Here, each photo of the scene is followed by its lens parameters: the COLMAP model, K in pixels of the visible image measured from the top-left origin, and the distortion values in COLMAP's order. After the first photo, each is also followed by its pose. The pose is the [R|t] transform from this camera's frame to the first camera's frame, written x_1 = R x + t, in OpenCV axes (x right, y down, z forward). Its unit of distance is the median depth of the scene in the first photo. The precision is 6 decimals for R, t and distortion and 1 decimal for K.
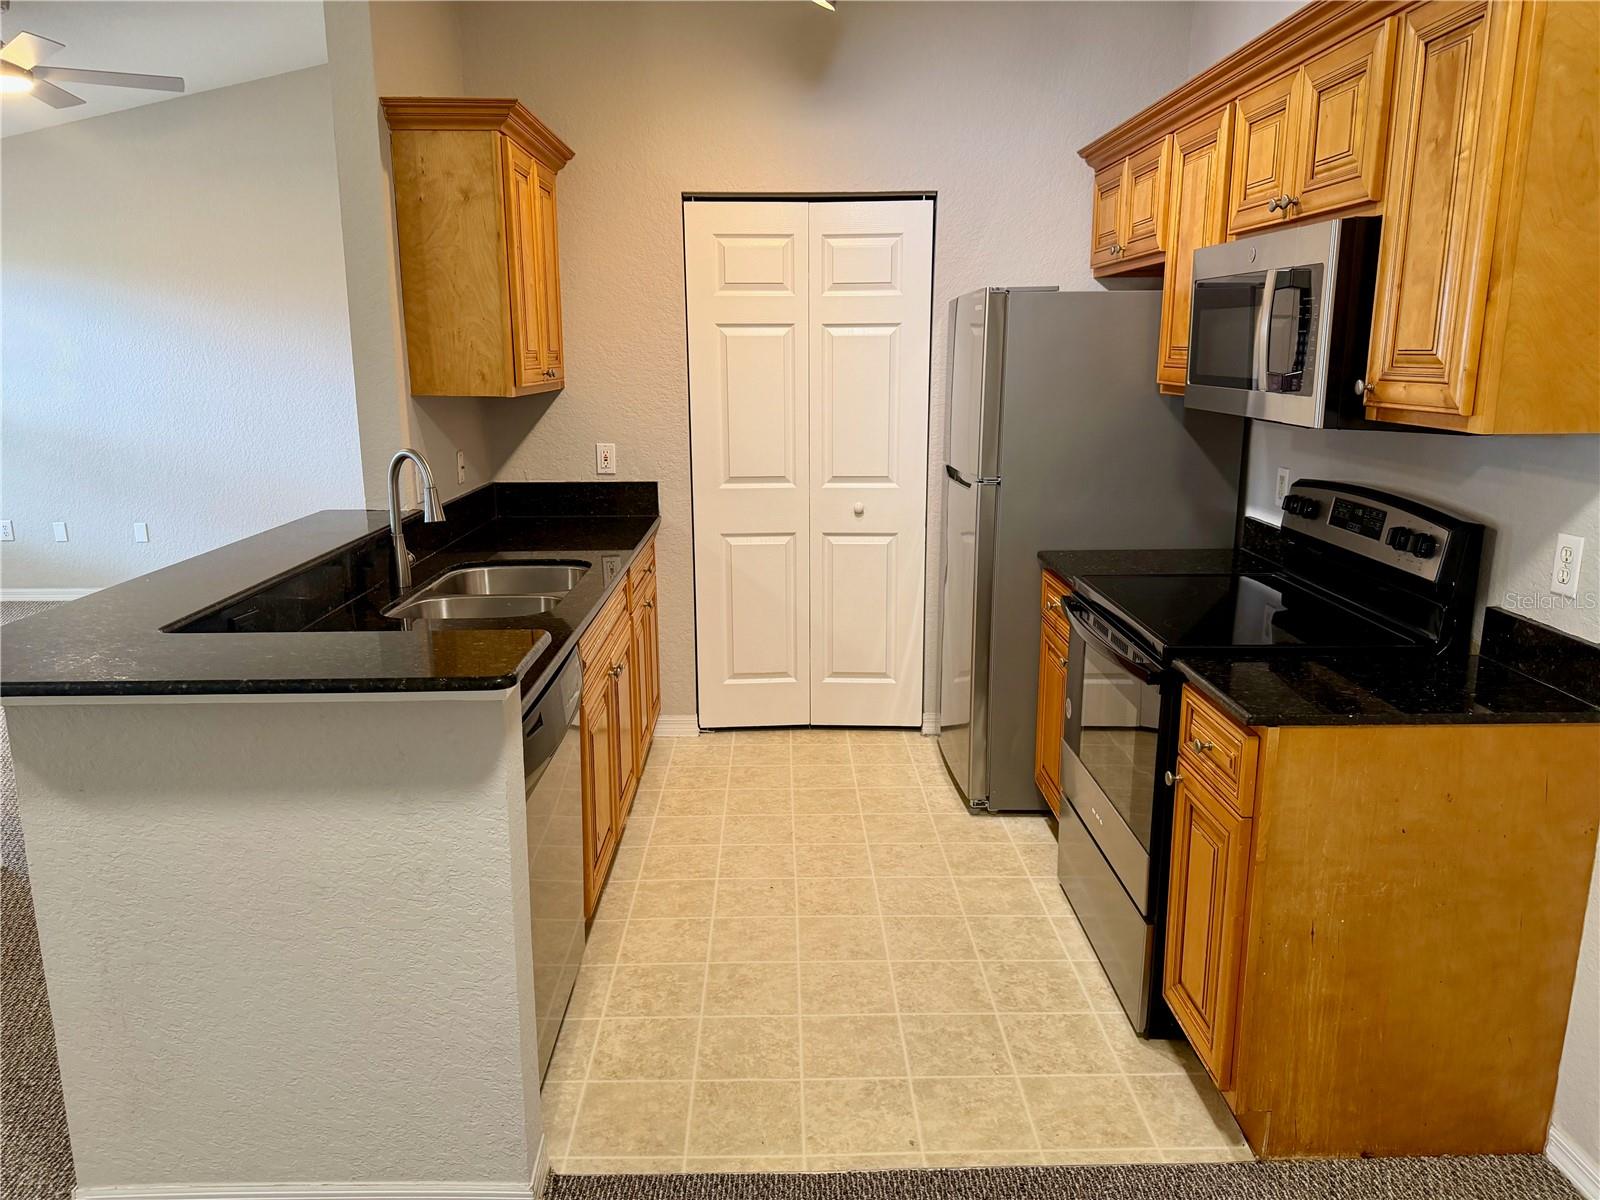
lens RADIAL K [[1131.0, 0, 797.0], [0, 1131.0, 611.1], [0, 0, 1]] dist [0.067524, -0.092167]
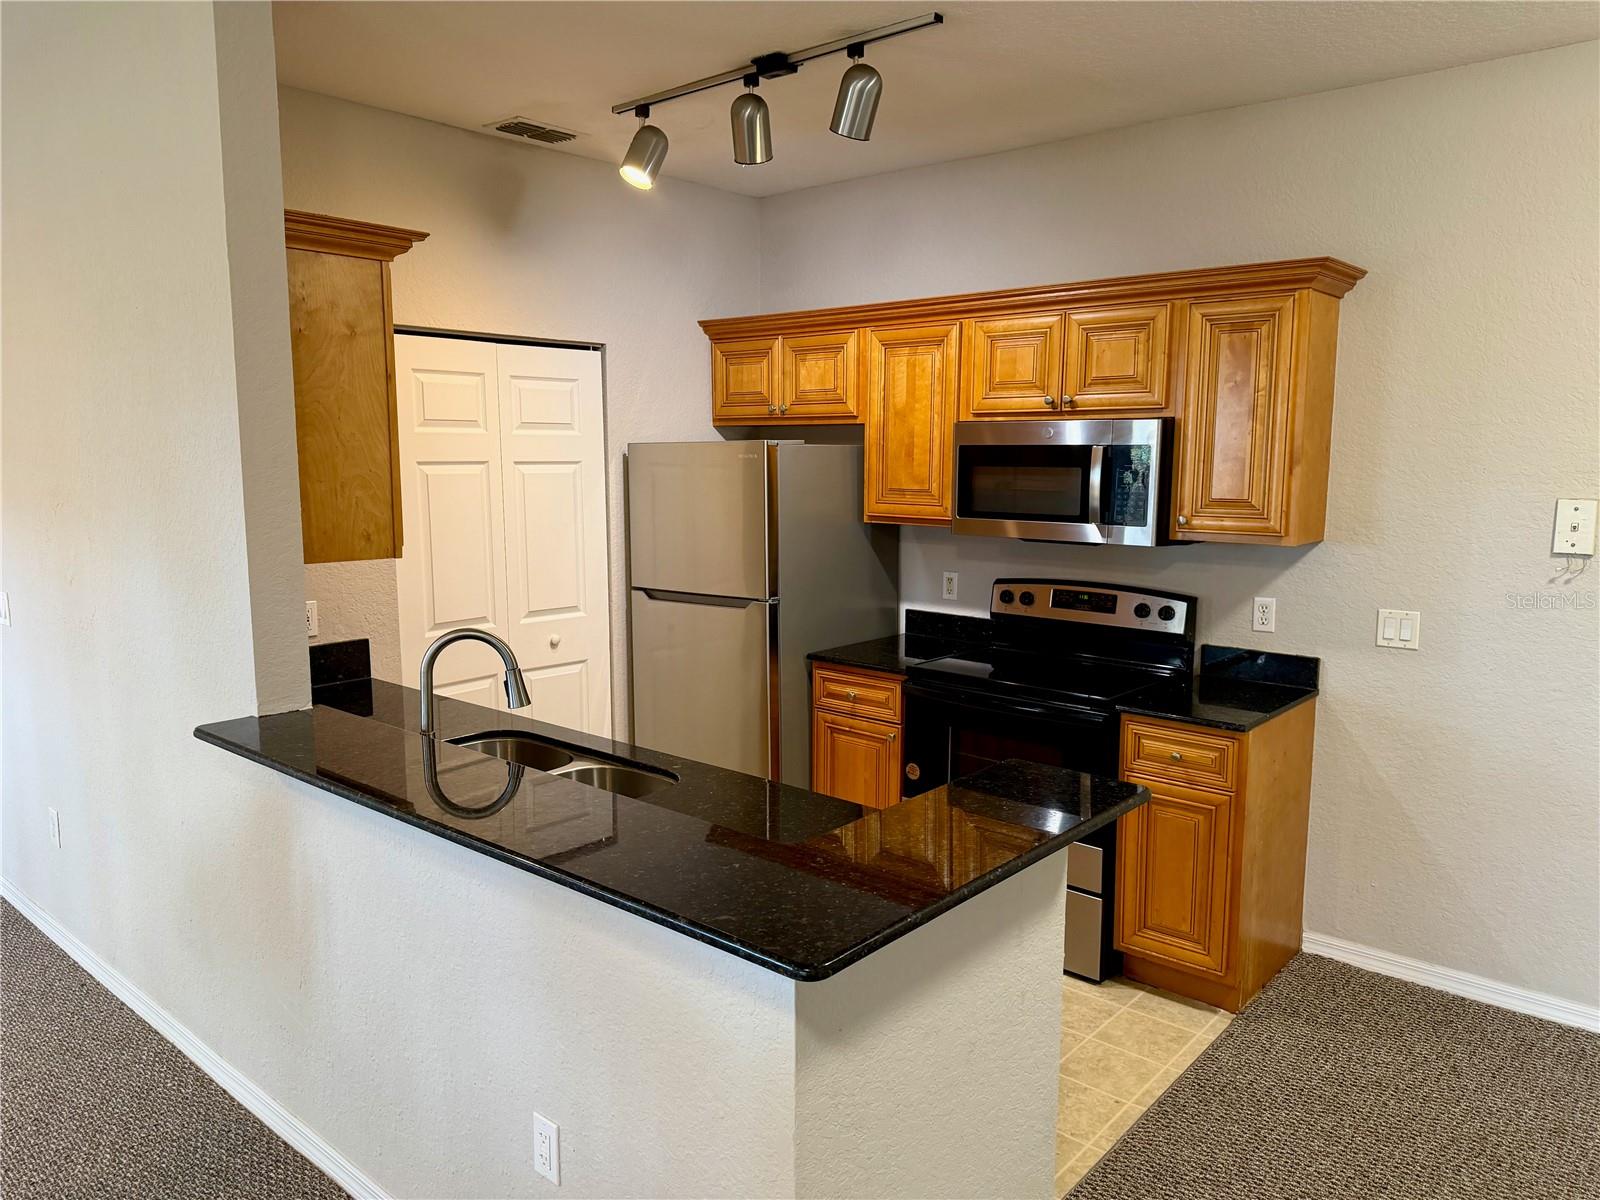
lens RADIAL K [[1131.0, 0, 797.0], [0, 1131.0, 605.4], [0, 0, 1]] dist [0.067524, -0.092167]
pose [[0.667173, -0.099359, 0.738247, -0.696559], [0.163719, 0.986390, -0.015200, -0.090571], [-0.726689, 0.131006, 0.674359, 0.202627]]
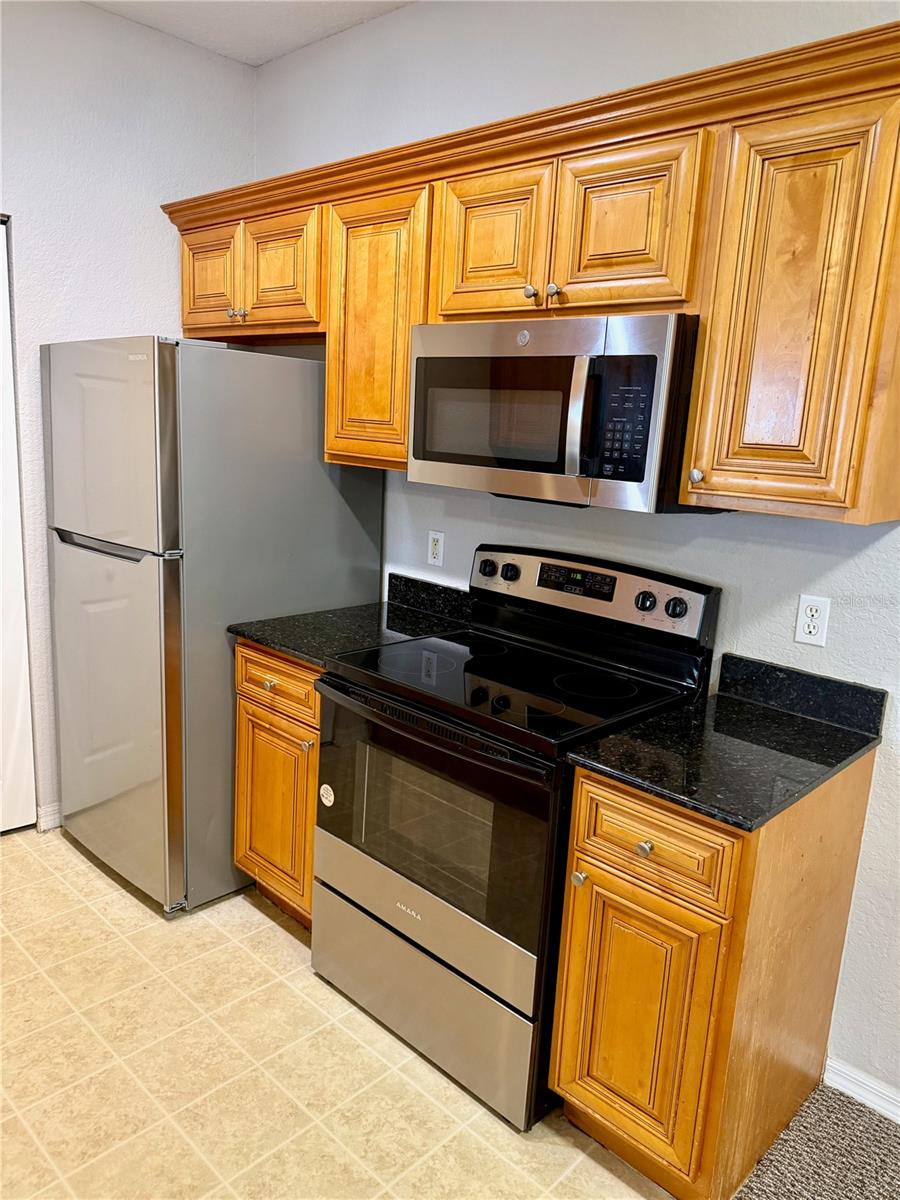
lens RADIAL K [[848.2, 0, 457.4], [0, 848.2, 605.4], [0, 0, 1]] dist [0.067524, -0.092167]
pose [[0.697138, -0.107312, 0.708860, -0.157692], [0.103193, 0.993458, 0.048909, -0.087582], [-0.709472, 0.039053, 0.703651, 0.382601]]
